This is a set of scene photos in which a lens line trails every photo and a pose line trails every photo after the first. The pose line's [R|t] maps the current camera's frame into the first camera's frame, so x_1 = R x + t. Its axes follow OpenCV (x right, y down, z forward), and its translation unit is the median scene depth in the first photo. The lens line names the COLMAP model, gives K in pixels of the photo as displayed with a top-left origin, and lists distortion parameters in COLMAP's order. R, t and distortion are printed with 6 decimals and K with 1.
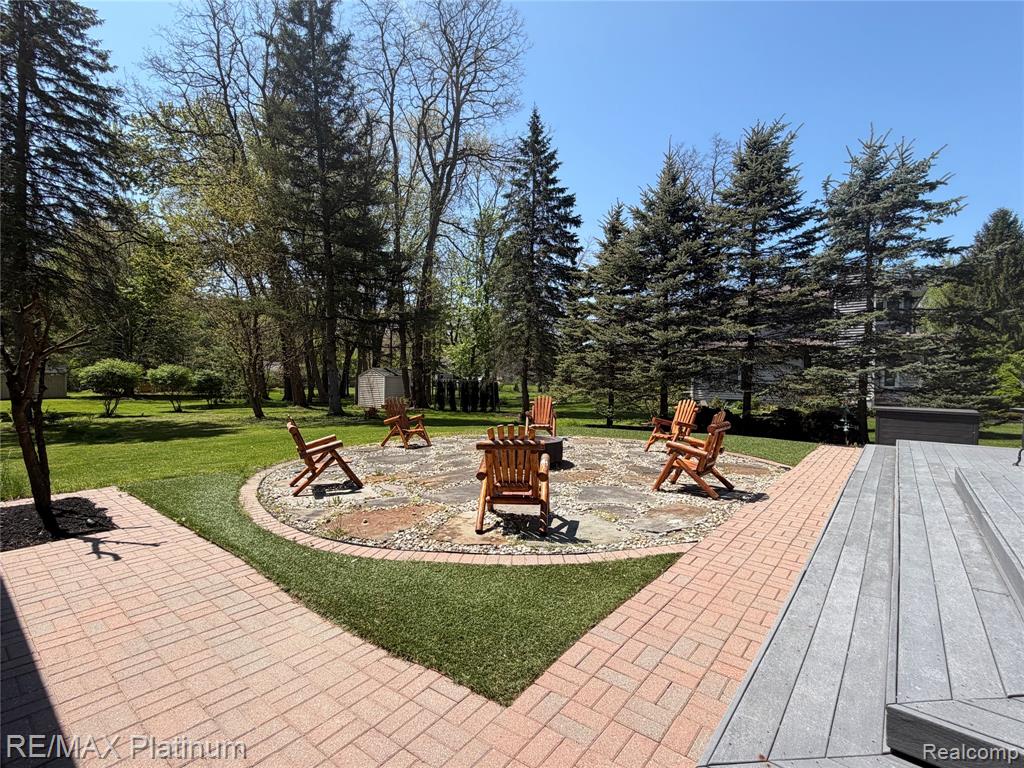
lens RADIAL K [[479.1, 0, 515.3], [0, 479.1, 381.6], [0, 0, 1]] dist [0.000622, 0.000026]
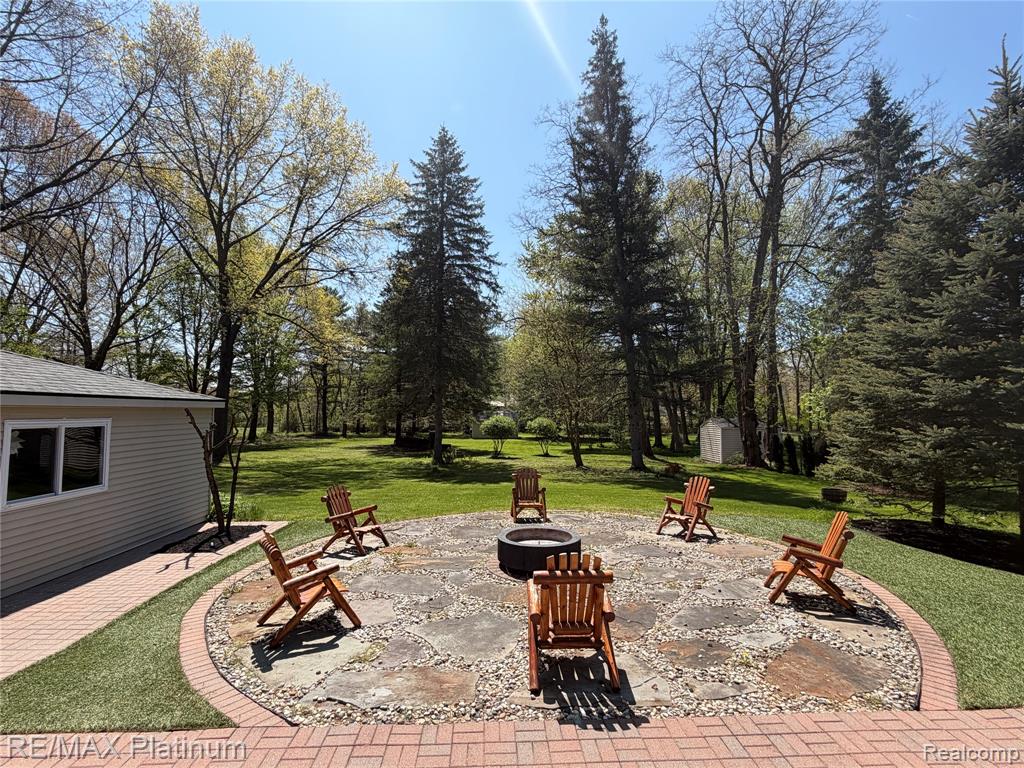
lens RADIAL K [[479.1, 0, 515.3], [0, 479.1, 381.6], [0, 0, 1]] dist [0.000622, 0.000026]
pose [[0.663181, -0.058879, -0.746140, 0.206629], [-0.005591, 0.996483, -0.083603, -0.026764], [0.748438, 0.059616, 0.660520, 0.120413]]
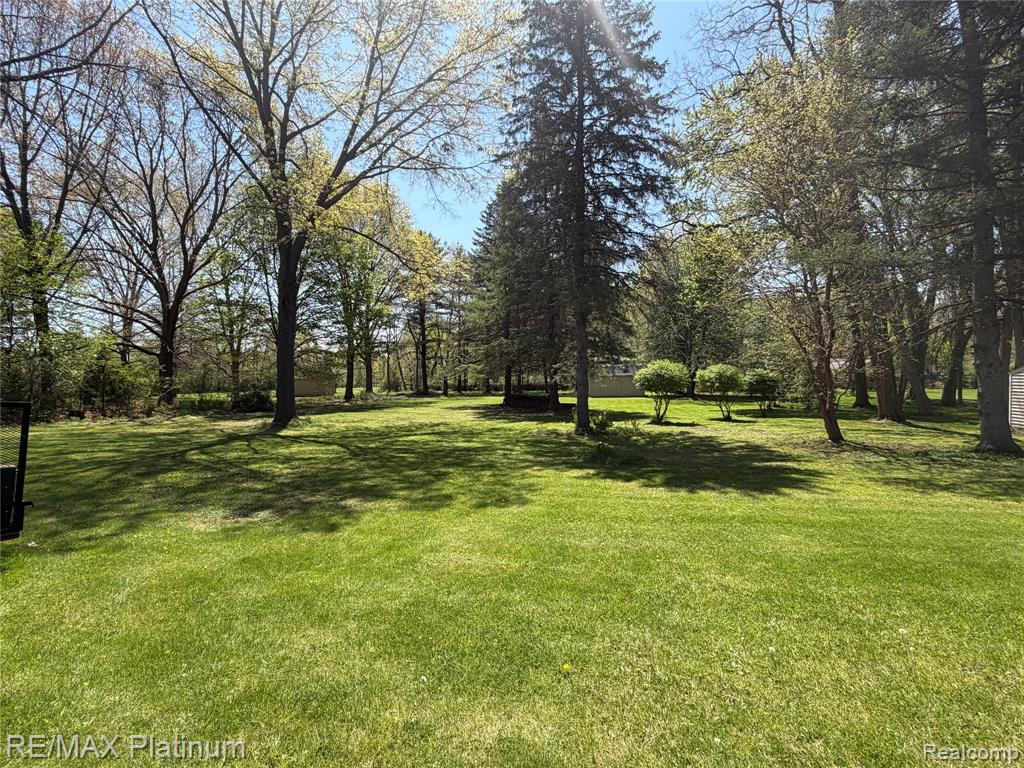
lens RADIAL K [[479.1, 0, 515.3], [0, 479.1, 381.6], [0, 0, 1]] dist [0.000622, 0.000026]
pose [[0.503295, -0.002423, -0.864111, -0.180021], [0.005590, 0.999984, 0.000451, -0.007284], [0.864096, -0.005057, 0.503301, 0.281149]]
